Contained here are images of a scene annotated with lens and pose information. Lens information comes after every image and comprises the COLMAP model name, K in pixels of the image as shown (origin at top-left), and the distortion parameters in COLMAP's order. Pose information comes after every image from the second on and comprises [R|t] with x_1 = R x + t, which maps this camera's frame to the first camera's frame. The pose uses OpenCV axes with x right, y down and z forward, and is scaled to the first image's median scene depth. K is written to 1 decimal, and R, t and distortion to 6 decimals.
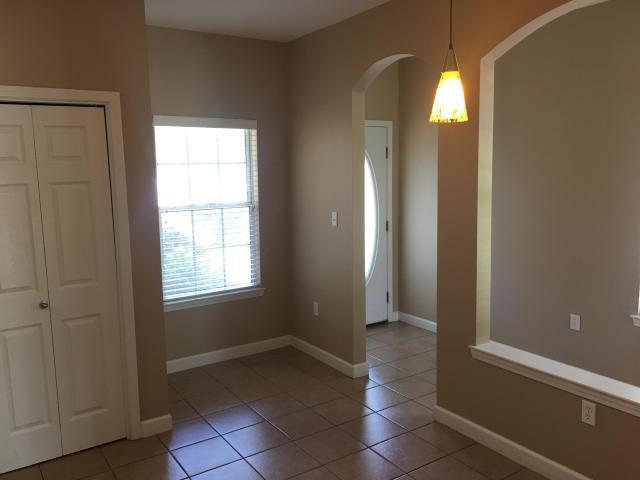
lens RADIAL K [[545.0, 0, 320.0], [0, 545.0, 240.0], [0, 0, 1]] dist [0.011612, -0.002003]
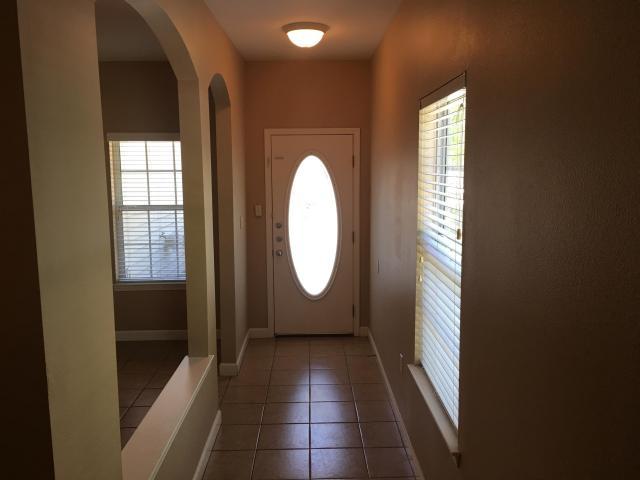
lens RADIAL K [[545.0, 0, 320.0], [0, 545.0, 240.0], [0, 0, 1]] dist [0.011612, -0.002003]
pose [[0.847891, 0.081130, -0.523926, 0.637458], [-0.080601, 0.996461, 0.023863, -0.041676], [0.524008, 0.021996, 0.851429, 0.157062]]
